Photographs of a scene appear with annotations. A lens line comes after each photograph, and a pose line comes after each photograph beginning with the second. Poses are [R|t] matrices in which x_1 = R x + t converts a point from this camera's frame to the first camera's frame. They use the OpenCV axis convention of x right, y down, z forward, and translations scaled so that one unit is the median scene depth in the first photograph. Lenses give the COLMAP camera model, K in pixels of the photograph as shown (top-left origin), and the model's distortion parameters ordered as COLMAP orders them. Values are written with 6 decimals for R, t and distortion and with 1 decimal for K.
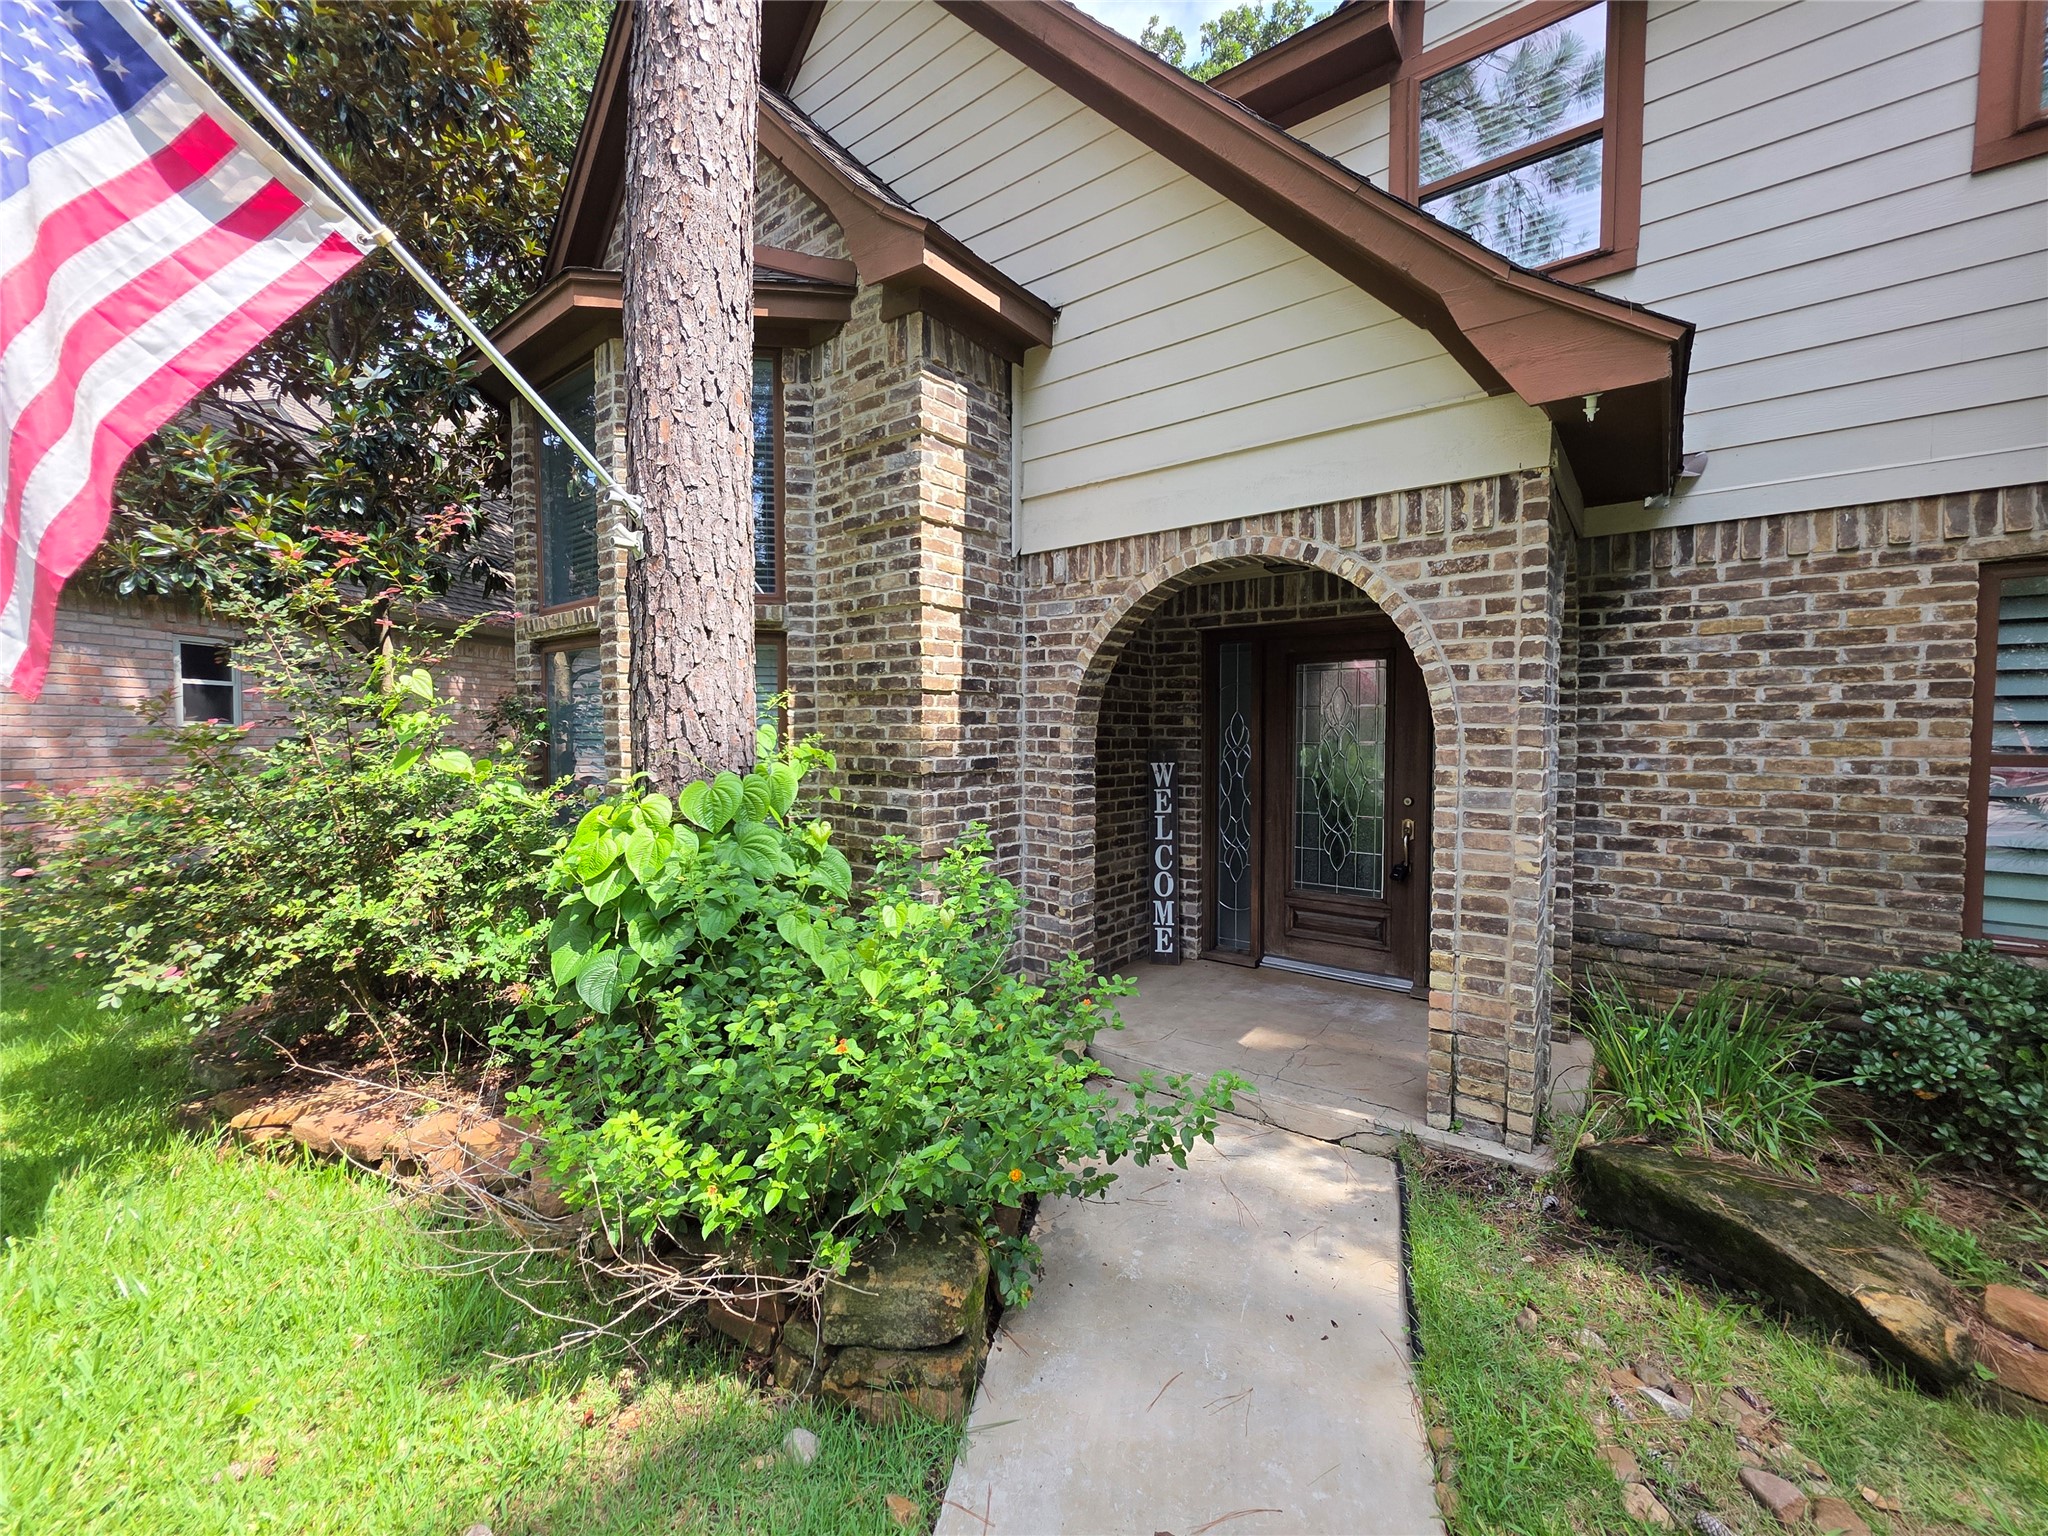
lens RADIAL K [[821.1, 0, 1012.9], [0, 821.1, 761.8], [0, 0, 1]] dist [0.003551, -0.000694]
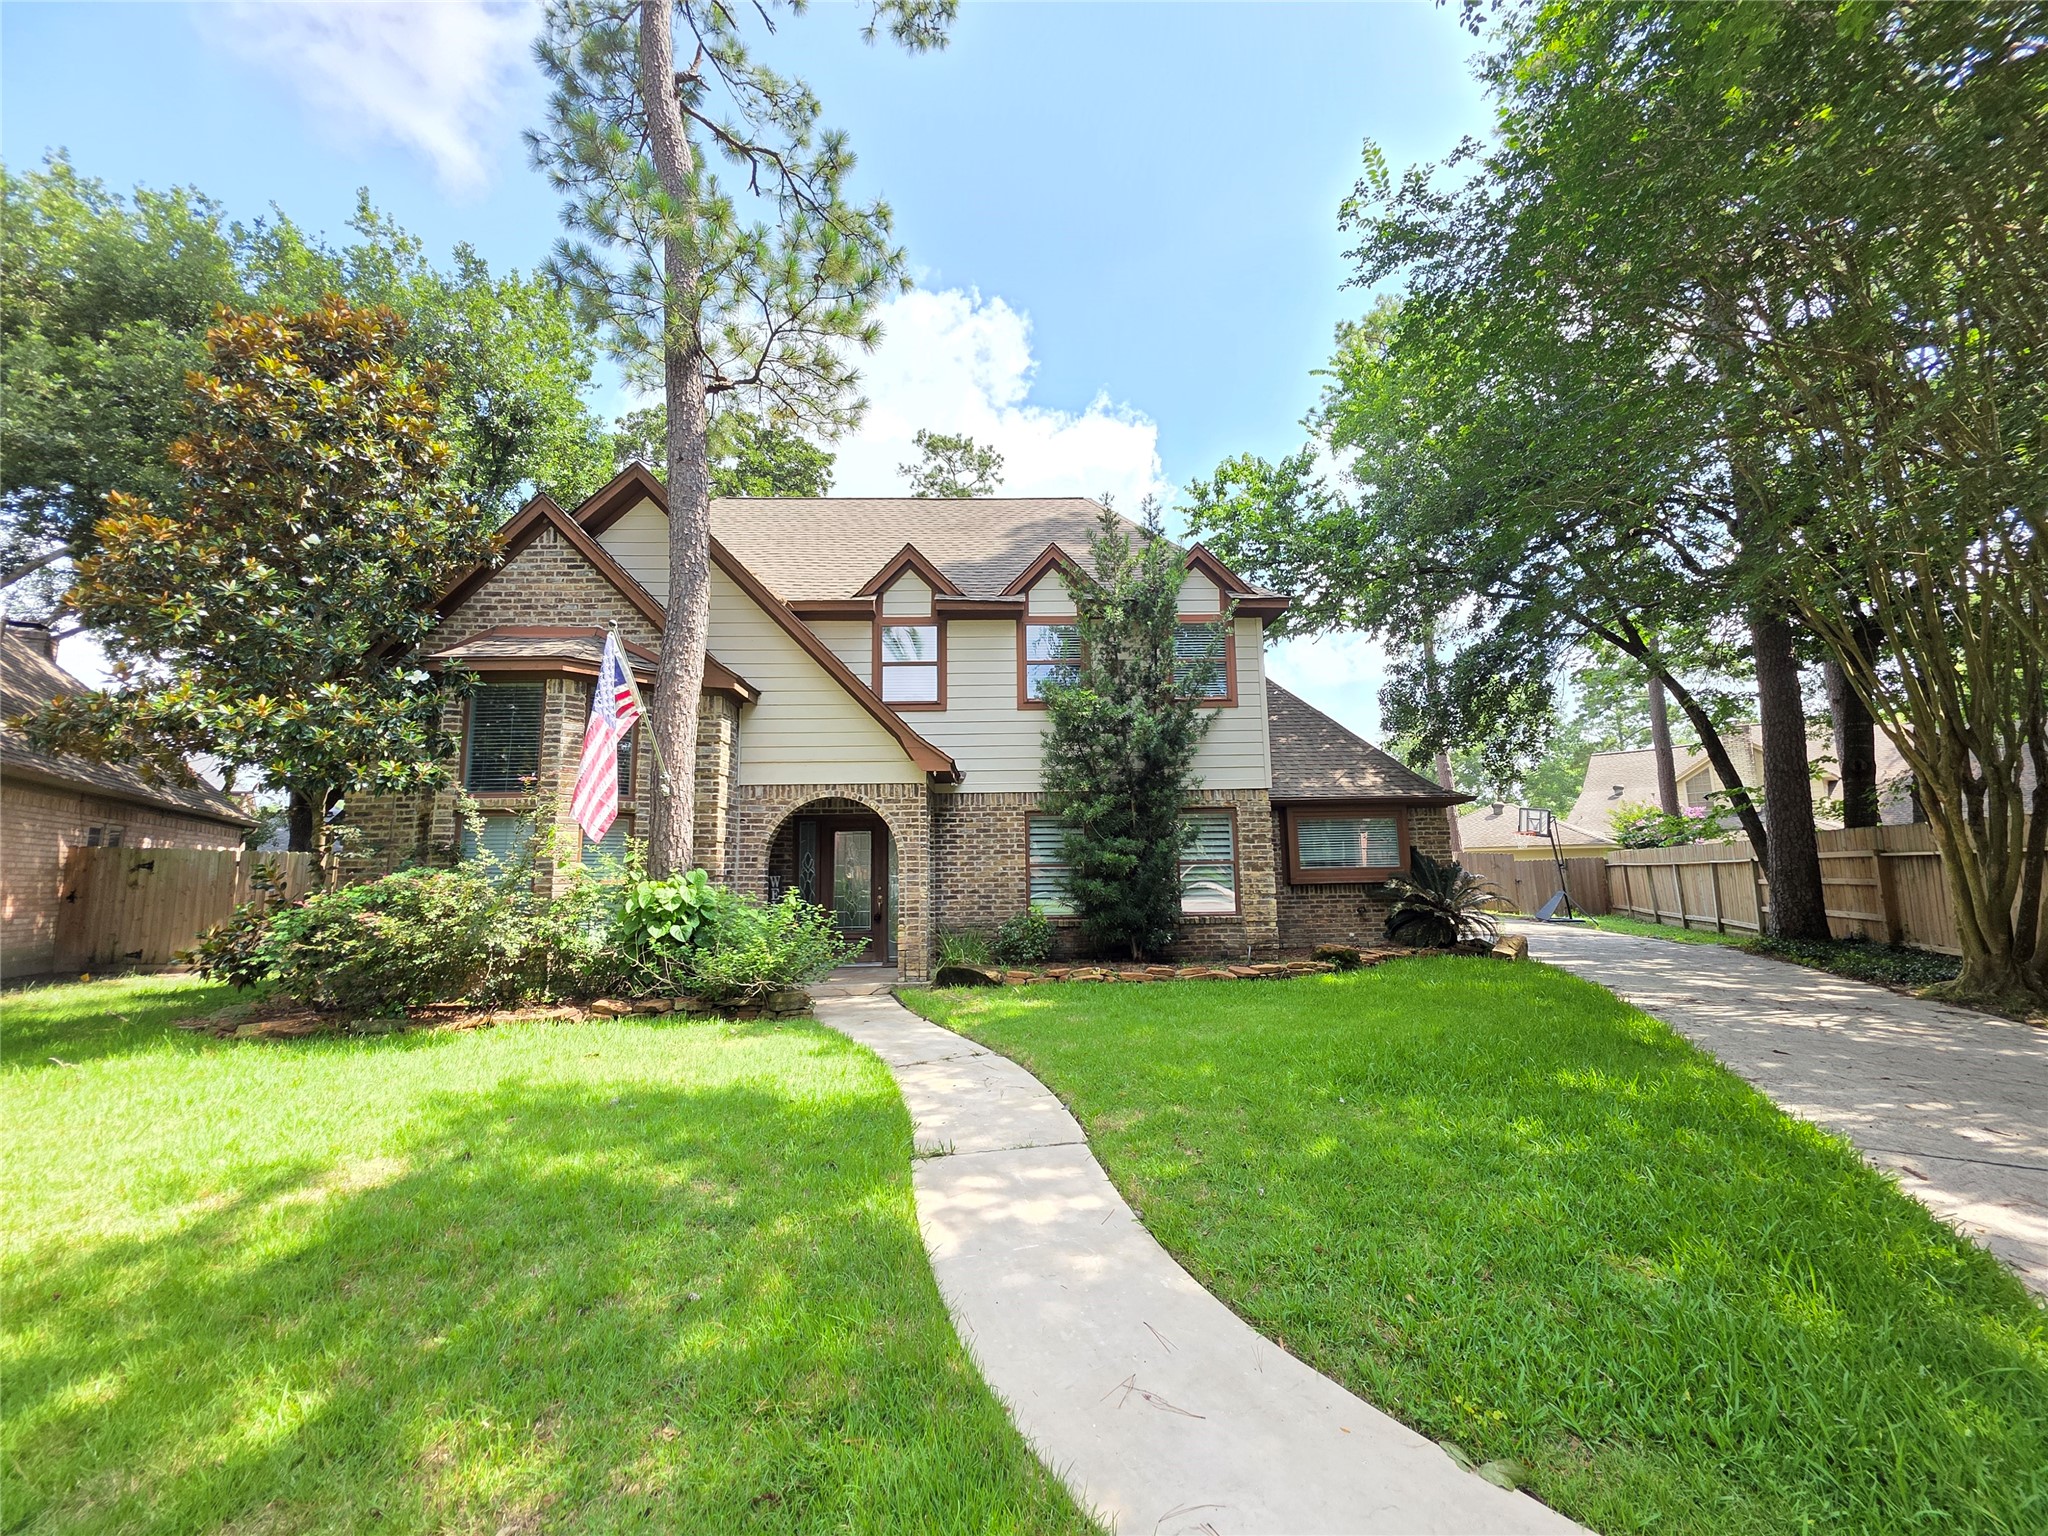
lens RADIAL K [[821.1, 0, 1040.1], [0, 821.1, 765.1], [0, 0, 1]] dist [0.003551, -0.000694]
pose [[0.752079, 0.075009, 0.654790, -1.018260], [0.042339, 0.985952, -0.161575, 0.128633], [-0.657711, 0.149241, 0.738338, -1.521681]]
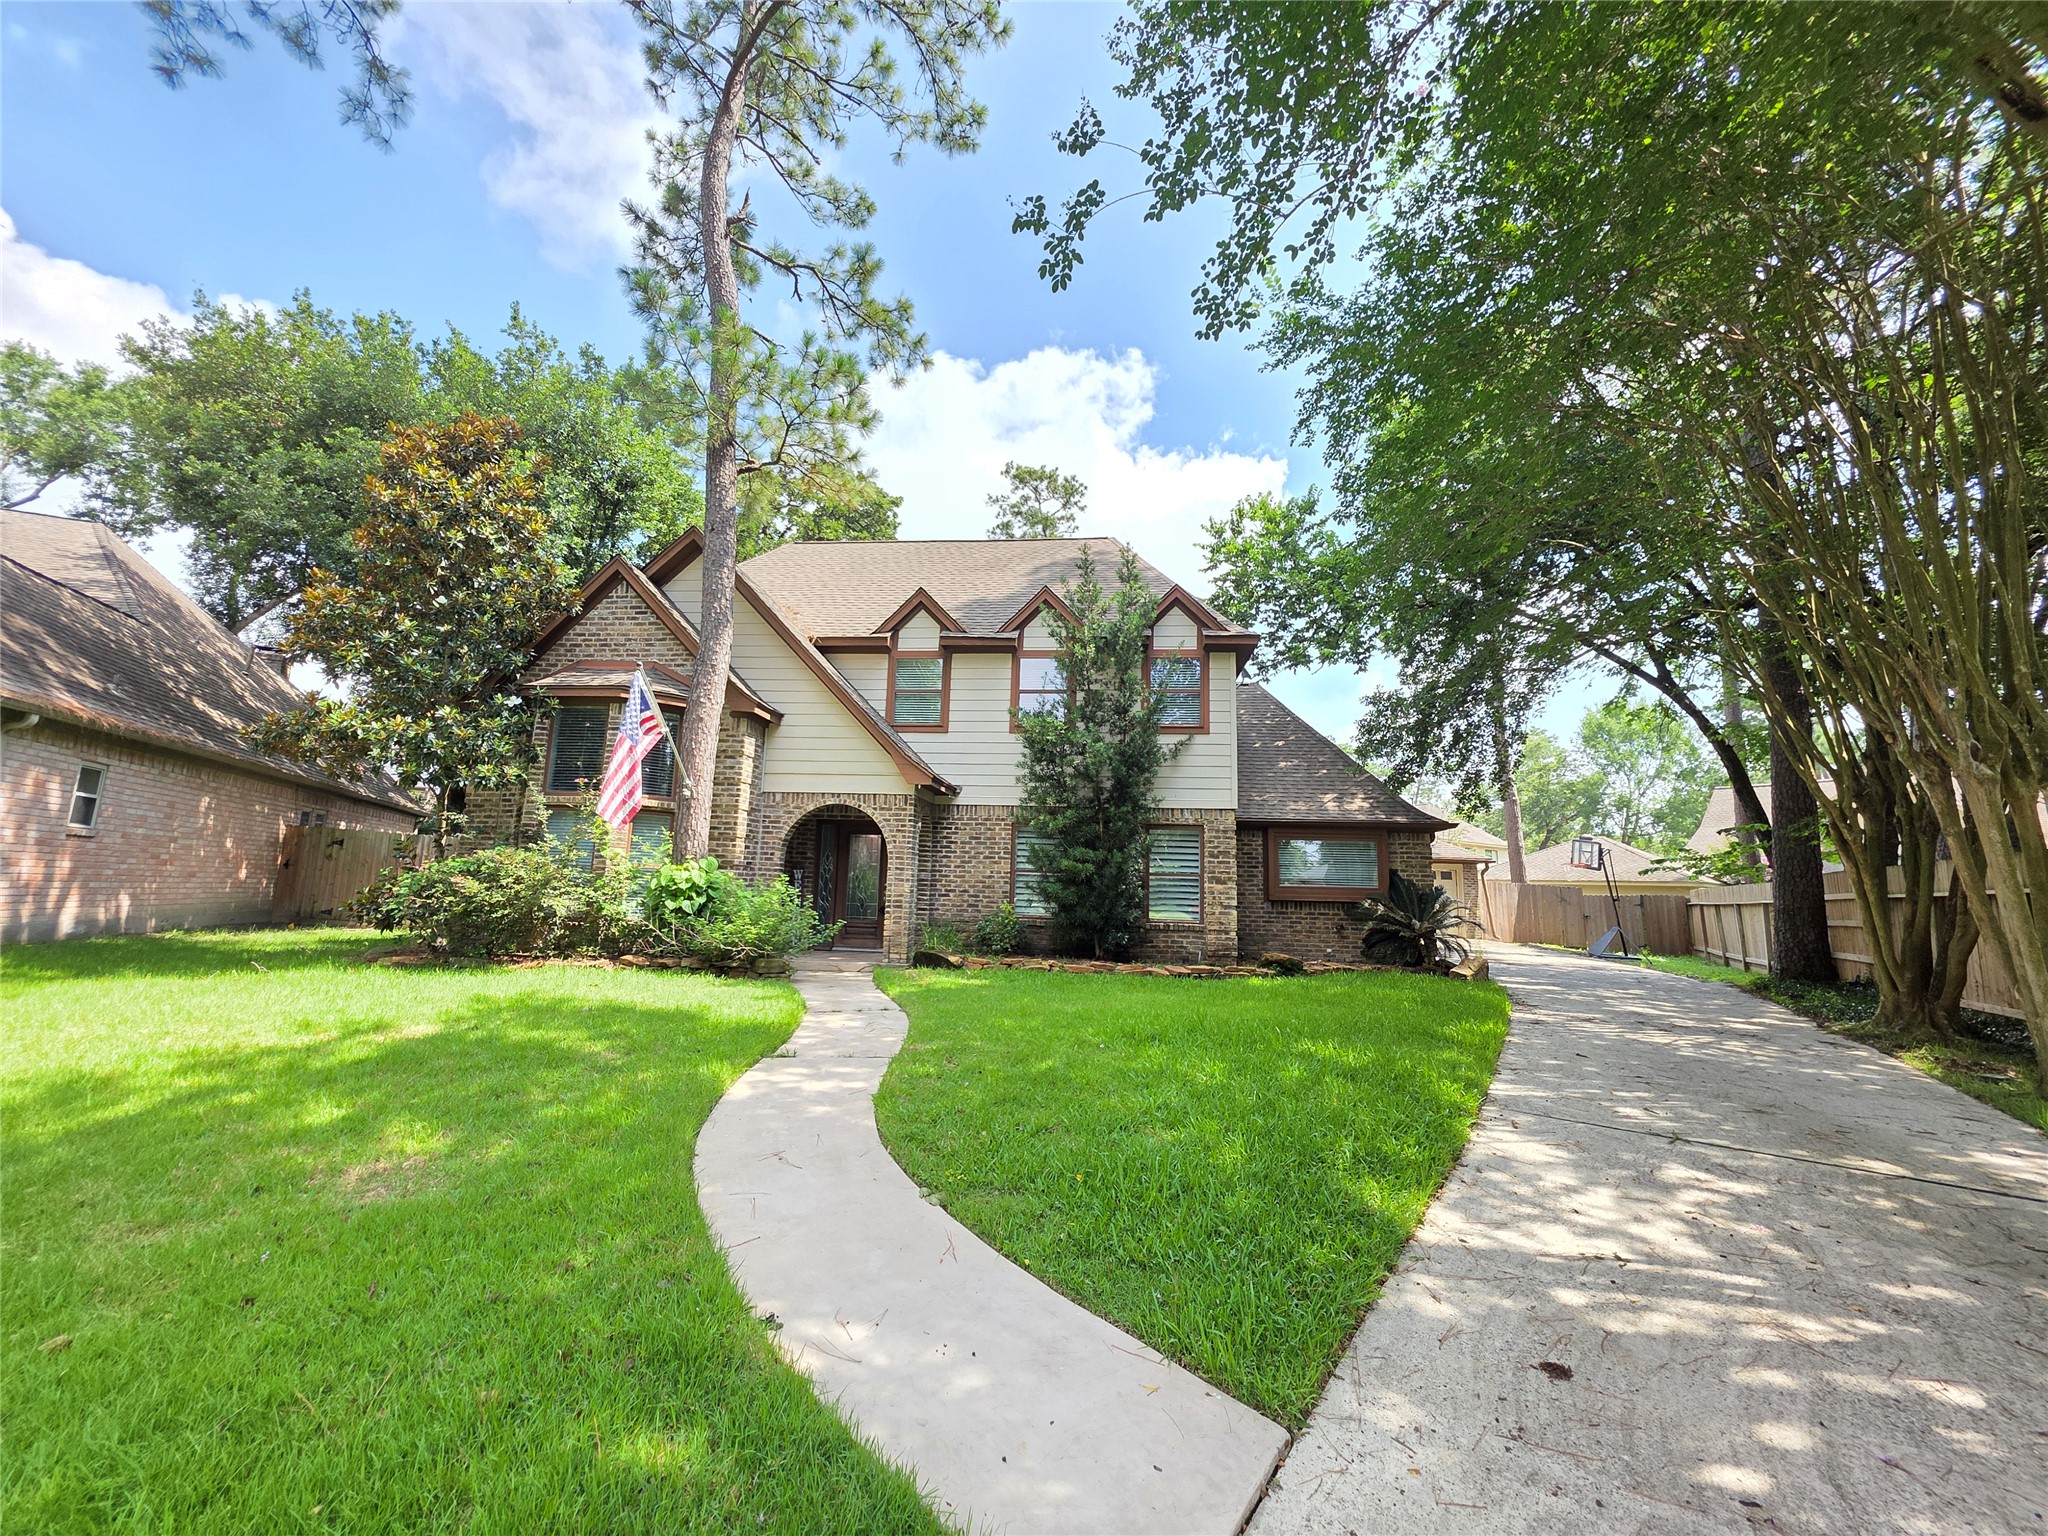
lens RADIAL K [[821.1, 0, 1034.0], [0, 821.1, 765.5], [0, 0, 1]] dist [0.003551, -0.000694]
pose [[0.835026, 0.106845, 0.539737, -0.859841], [-0.007112, 0.982978, -0.183585, 0.202793], [-0.550165, 0.149460, 0.821572, -2.147356]]
